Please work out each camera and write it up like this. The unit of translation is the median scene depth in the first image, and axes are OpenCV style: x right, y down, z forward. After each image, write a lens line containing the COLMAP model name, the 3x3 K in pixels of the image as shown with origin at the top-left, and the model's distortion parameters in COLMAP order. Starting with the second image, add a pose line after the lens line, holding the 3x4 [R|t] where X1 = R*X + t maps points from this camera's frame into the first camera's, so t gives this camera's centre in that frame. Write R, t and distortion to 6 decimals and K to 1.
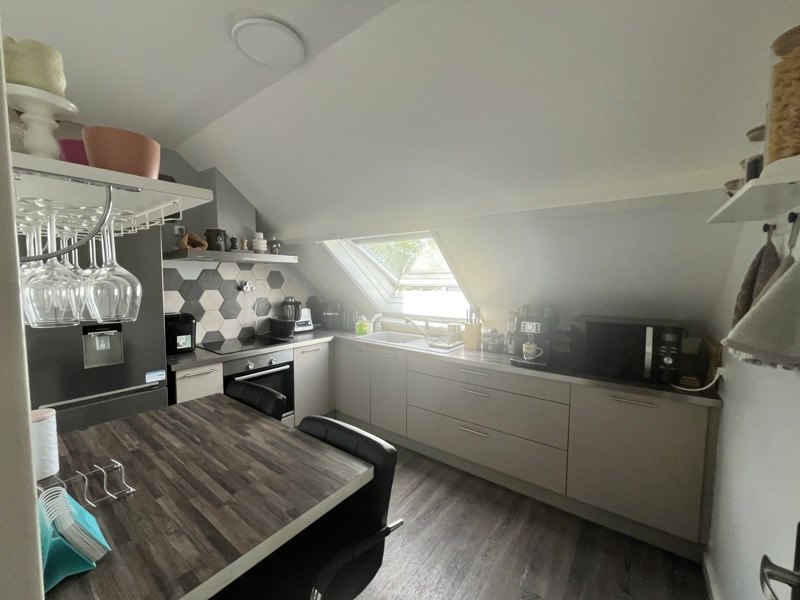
lens RADIAL K [[319.3, 0, 398.5], [0, 319.3, 303.2], [0, 0, 1]] dist [0.001521, 0.000383]
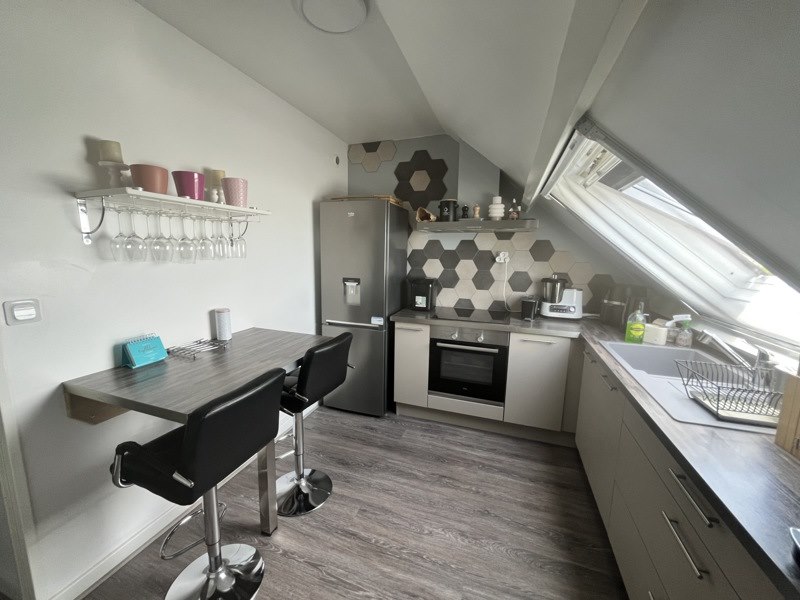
lens RADIAL K [[319.3, 0, 382.1], [0, 319.3, 300.4], [0, 0, 1]] dist [0.001521, 0.000383]
pose [[0.274918, 0.144792, -0.950503, 0.354918], [-0.079235, 0.988645, 0.127684, -0.020945], [0.958197, 0.040210, 0.283268, 0.431126]]
